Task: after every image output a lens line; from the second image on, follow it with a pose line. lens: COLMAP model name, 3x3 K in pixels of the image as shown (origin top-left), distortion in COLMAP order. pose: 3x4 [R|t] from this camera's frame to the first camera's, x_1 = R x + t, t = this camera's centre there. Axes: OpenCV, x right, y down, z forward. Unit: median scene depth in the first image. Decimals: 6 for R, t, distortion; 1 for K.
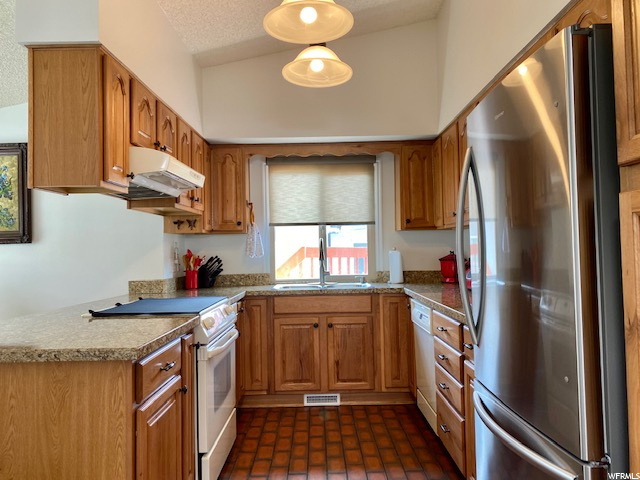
lens RADIAL K [[488.2, 0, 320.0], [0, 488.2, 240.0], [0, 0, 1]] dist [-0.000508, -0.000464]
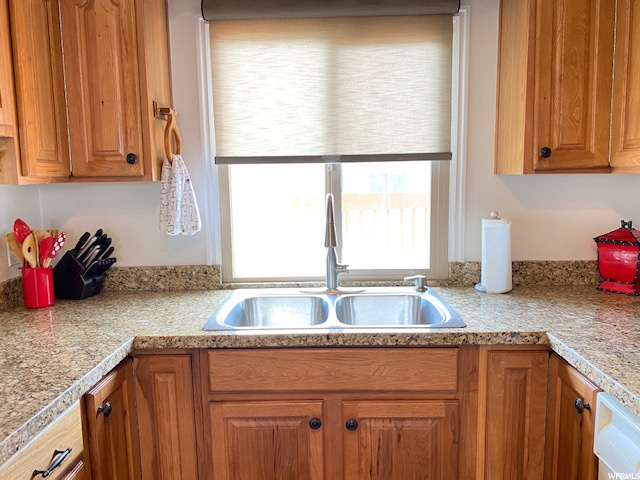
lens RADIAL K [[488.2, 0, 320.0], [0, 488.2, 240.0], [0, 0, 1]] dist [-0.000508, -0.000464]
pose [[0.999782, 0.003872, -0.020502, 0.002782], [-0.000787, 0.988932, 0.148368, -0.026875], [0.020850, -0.148319, 0.988720, 0.578450]]
